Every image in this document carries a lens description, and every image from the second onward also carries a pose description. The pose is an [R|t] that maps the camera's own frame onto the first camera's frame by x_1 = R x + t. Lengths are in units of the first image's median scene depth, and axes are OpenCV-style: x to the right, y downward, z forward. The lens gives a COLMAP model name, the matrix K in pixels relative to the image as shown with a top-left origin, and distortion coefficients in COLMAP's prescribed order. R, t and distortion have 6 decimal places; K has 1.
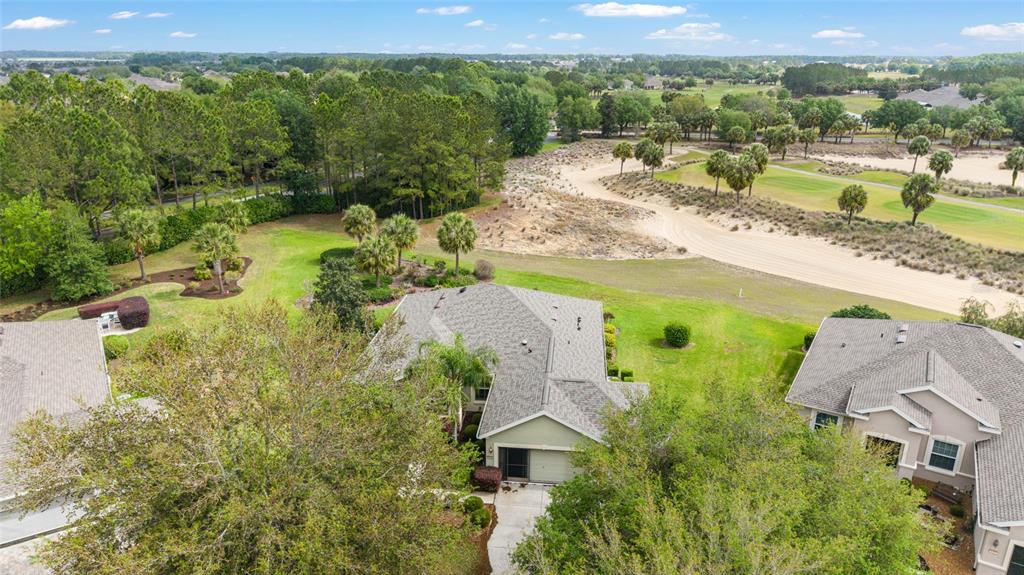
lens RADIAL K [[682.5, 0, 512.0], [0, 682.5, 287.5], [0, 0, 1]] dist [0.031018, -0.050290]
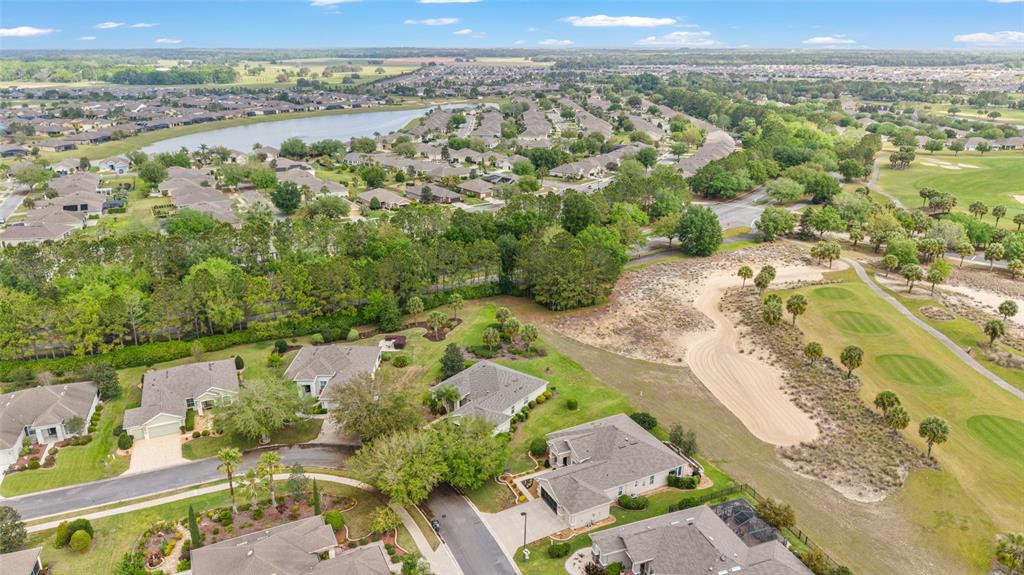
lens RADIAL K [[686.2, 0, 512.0], [0, 686.2, 287.5], [0, 0, 1]] dist [0.178248, -0.051273]
pose [[0.846460, 0.176137, -0.502475, 0.733673], [-0.168064, 0.983840, 0.061757, -0.269149], [0.505233, 0.032173, 0.862383, -0.715649]]
